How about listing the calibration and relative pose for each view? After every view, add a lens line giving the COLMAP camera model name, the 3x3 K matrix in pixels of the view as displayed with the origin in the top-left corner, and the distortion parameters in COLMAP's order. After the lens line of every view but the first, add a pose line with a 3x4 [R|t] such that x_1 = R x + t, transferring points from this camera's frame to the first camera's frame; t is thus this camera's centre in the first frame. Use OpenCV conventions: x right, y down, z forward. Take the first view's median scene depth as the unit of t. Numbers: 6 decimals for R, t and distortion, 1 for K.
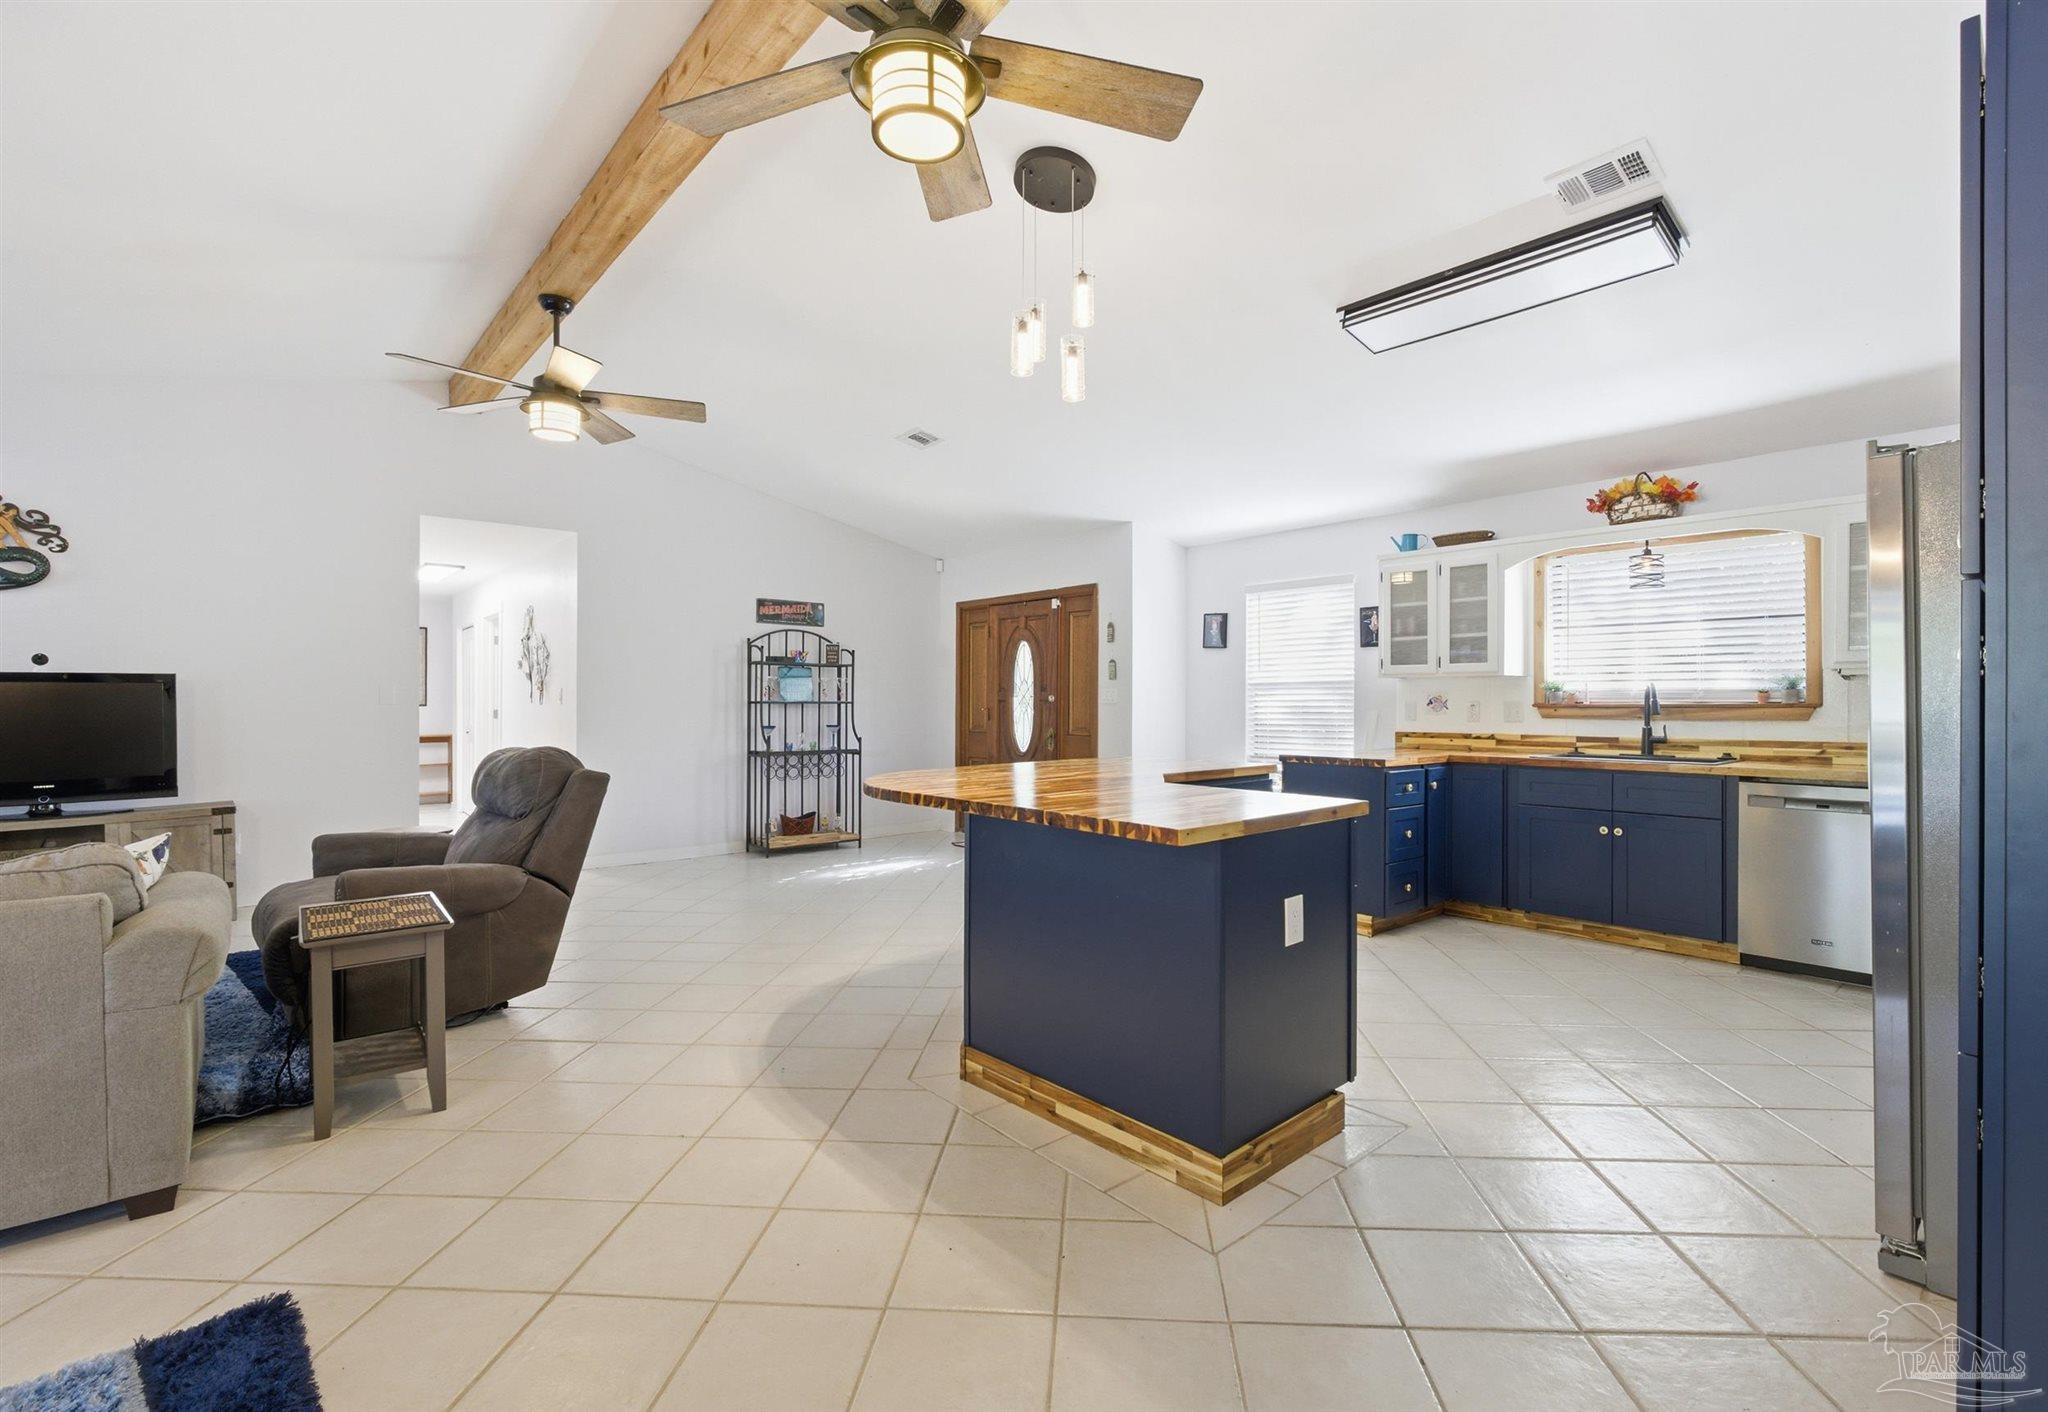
lens RADIAL K [[915.7, 0, 1025.3], [0, 915.7, 700.0], [0, 0, 1]] dist [0.005402, 0.000776]
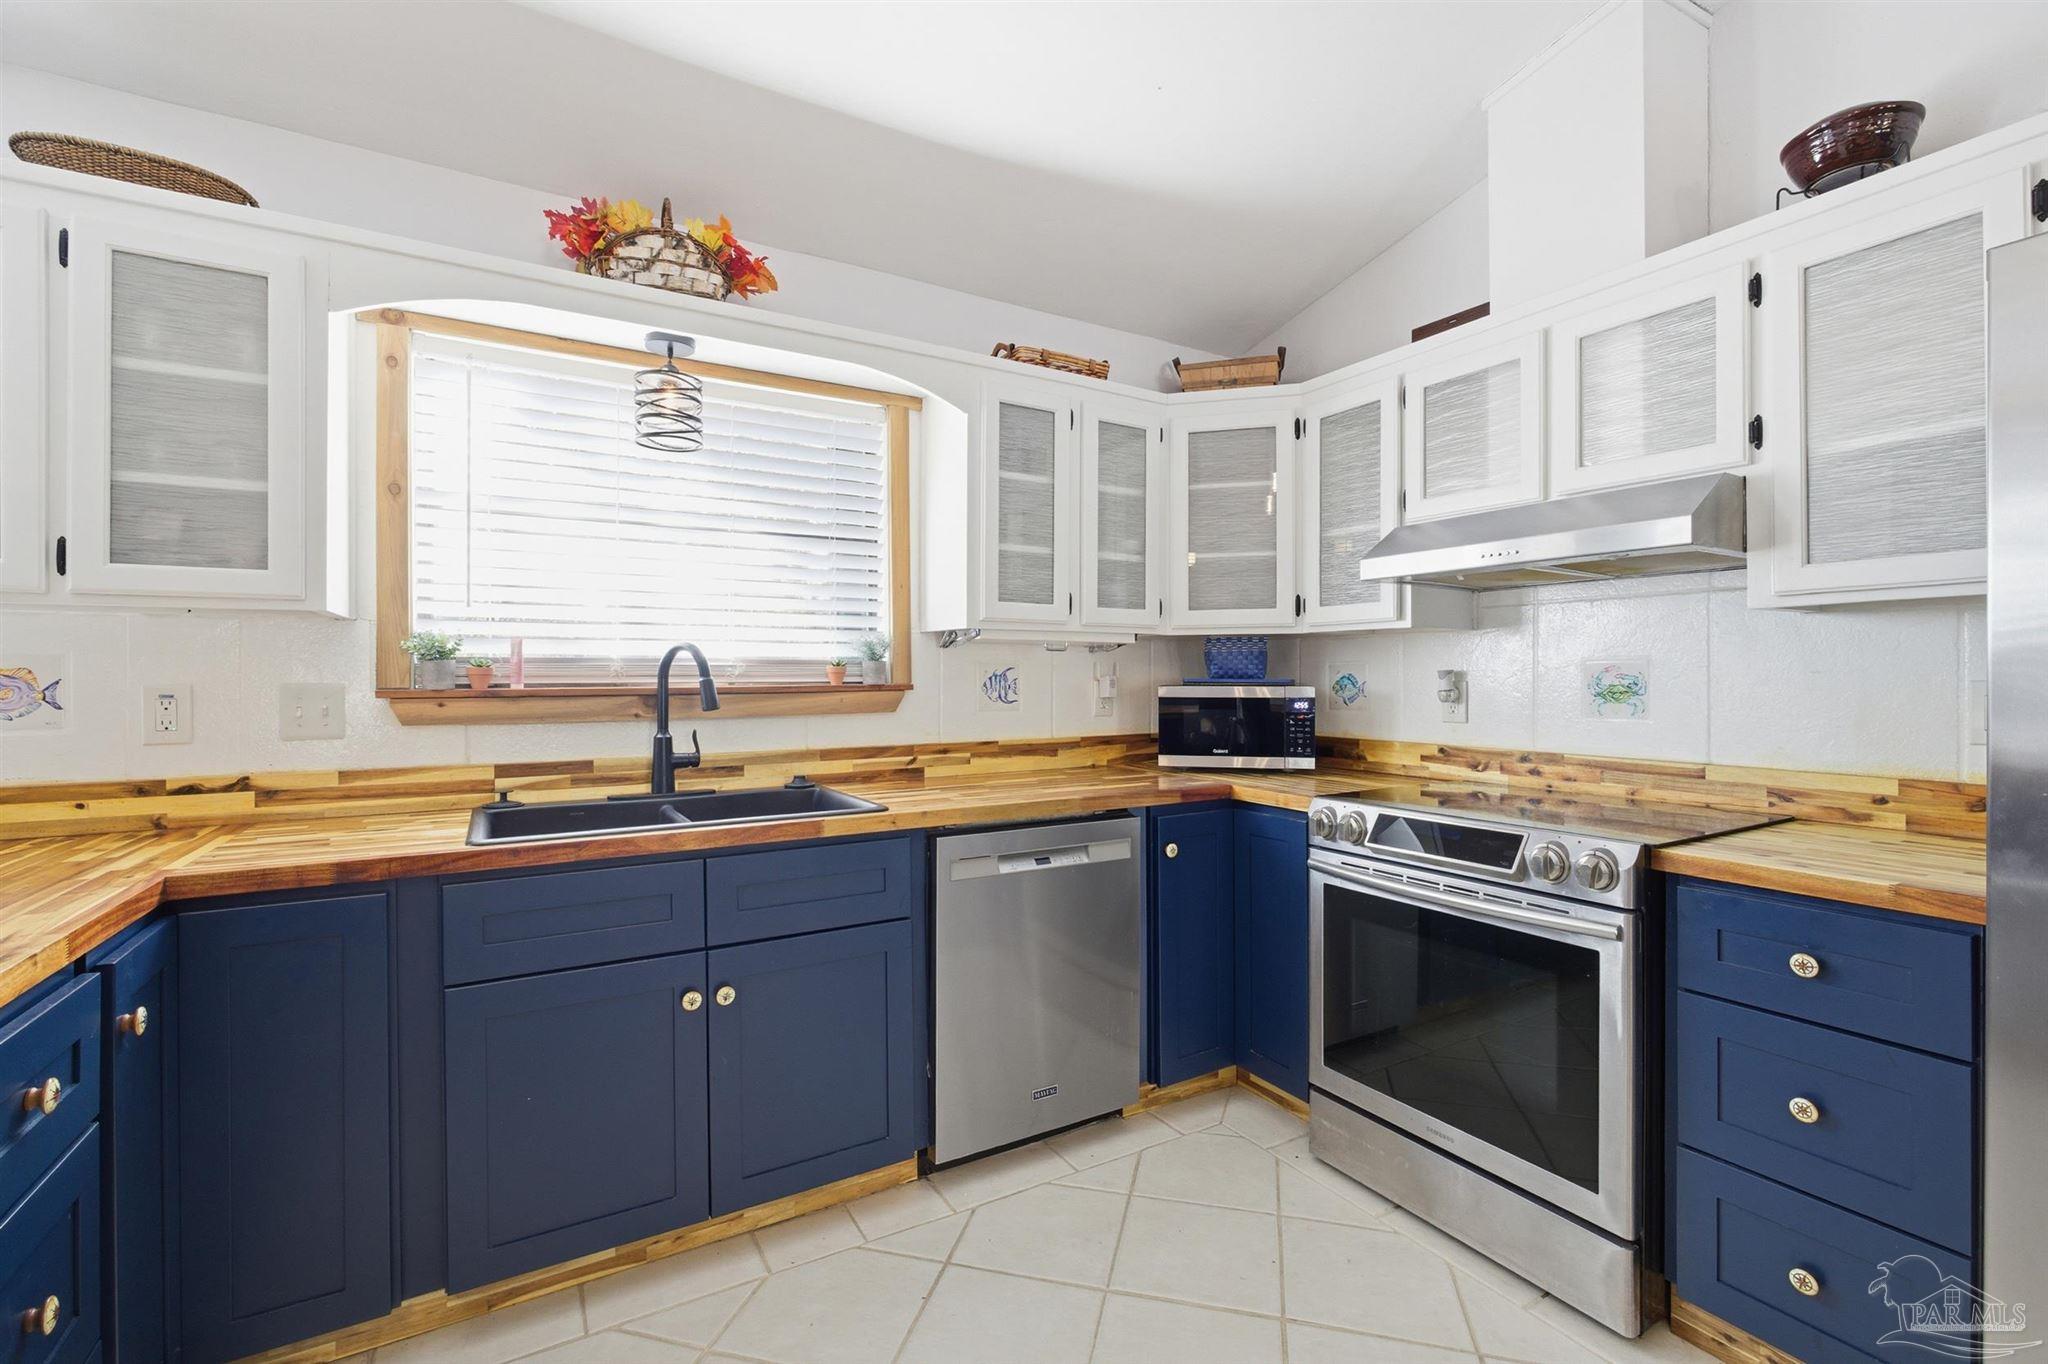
lens RADIAL K [[892.1, 0, 1067.1], [0, 892.1, 673.1], [0, 0, 1]] dist [-0.010250, 0.001002]
pose [[0.147853, 0.001885, 0.989008, 0.236032], [-0.000255, 0.999998, -0.001867, -0.002260], [-0.989009, 0.000024, 0.147853, 0.690522]]
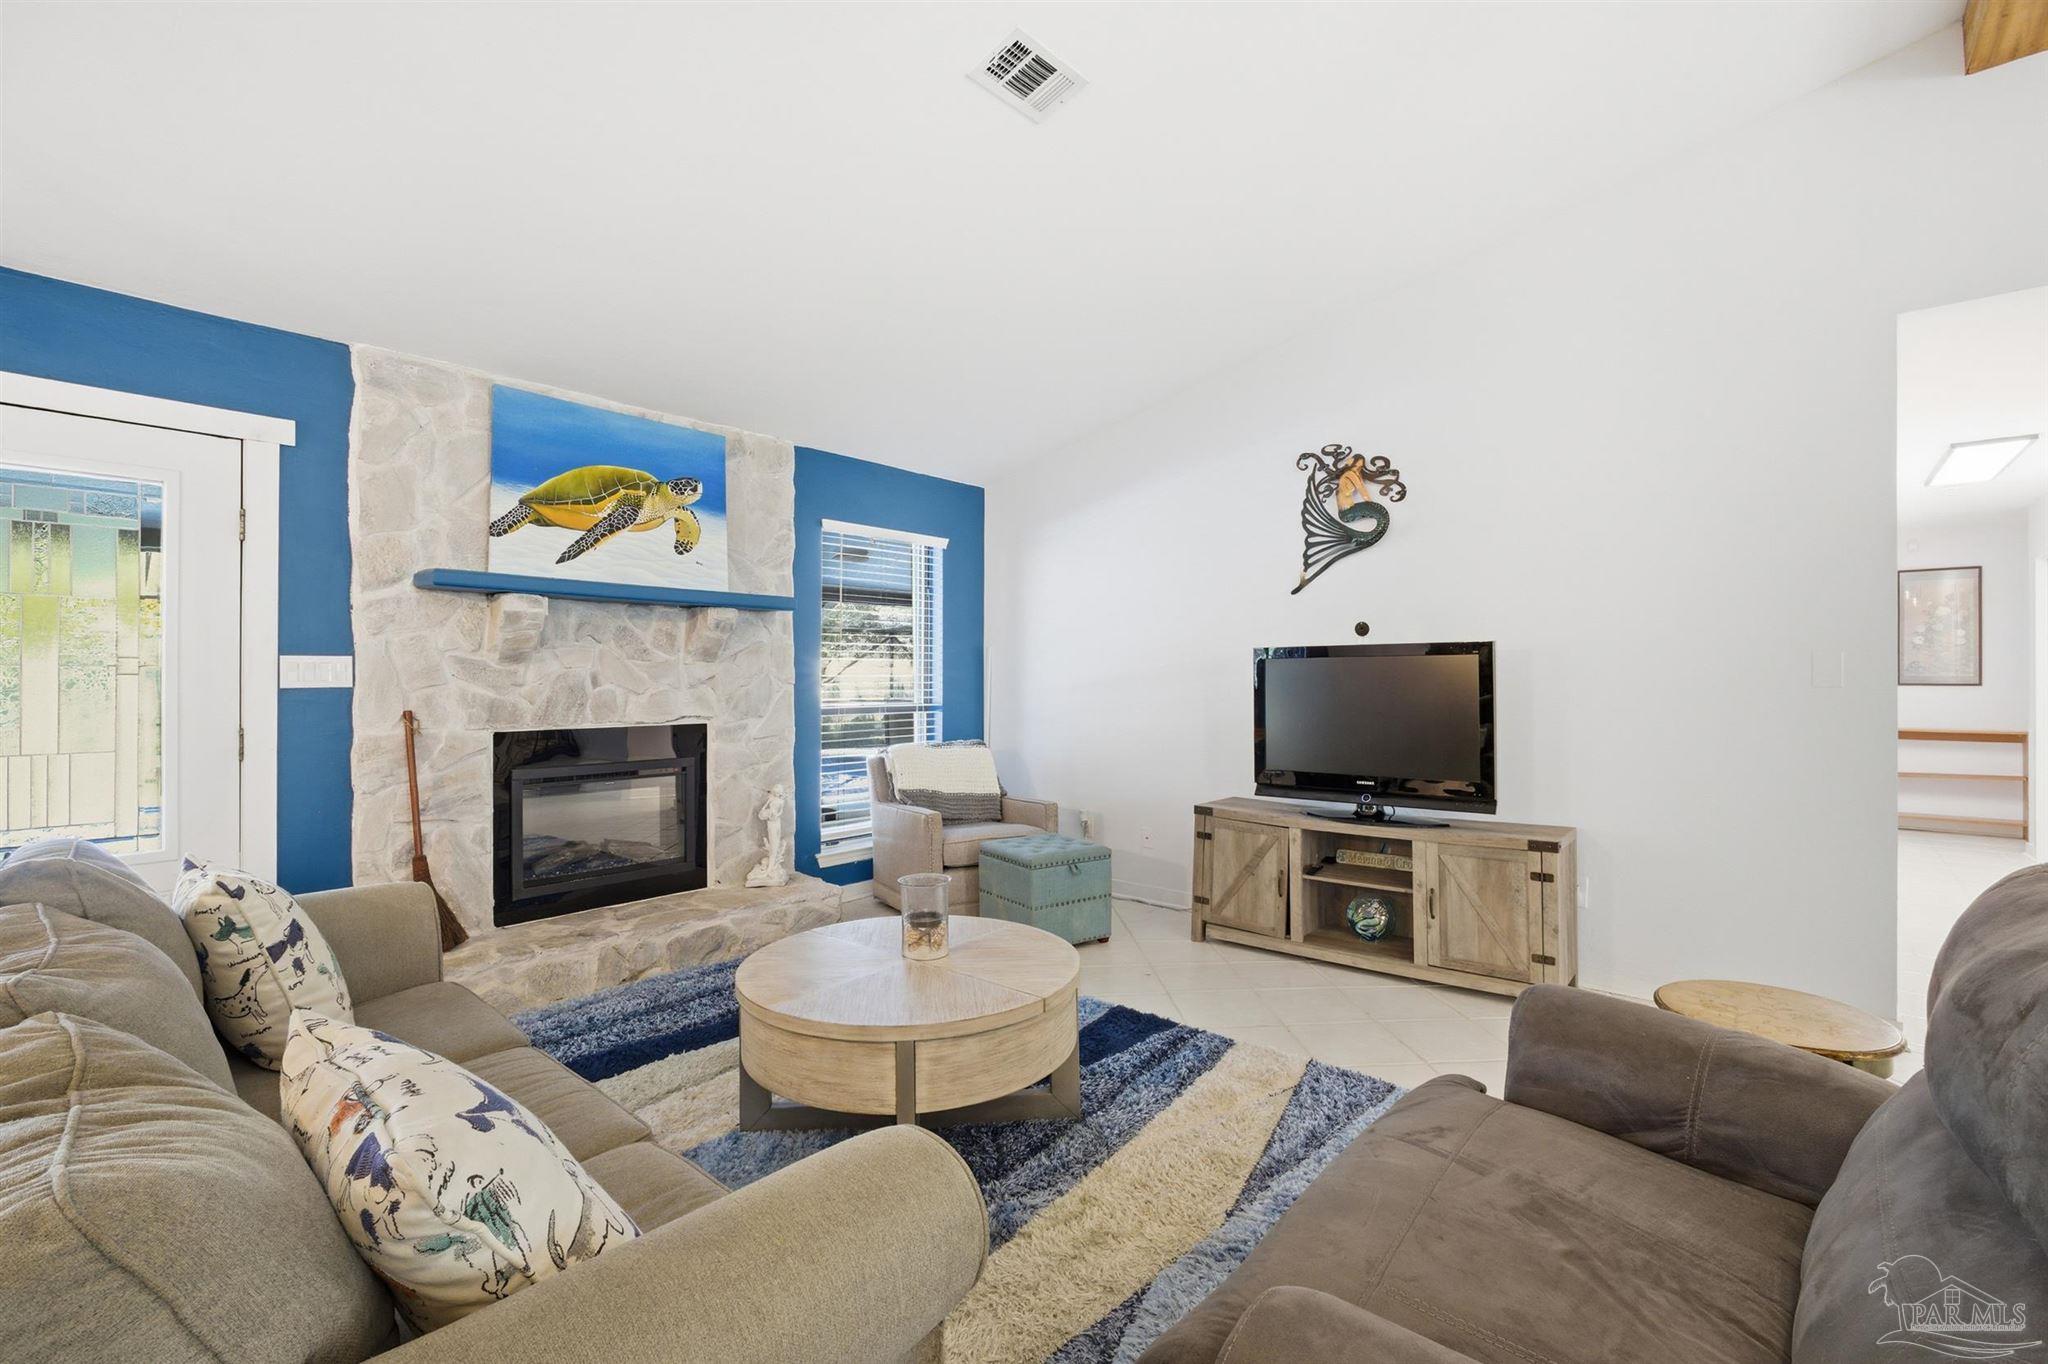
lens RADIAL K [[892.1, 0, 1033.2], [0, 892.1, 672.3], [0, 0, 1]] dist [-0.010250, 0.001002]
pose [[0.148880, -0.005719, -0.988839, -0.297581], [-0.000179, 0.999983, -0.005810, -0.000322], [0.988855, 0.001042, 0.148877, 0.546737]]
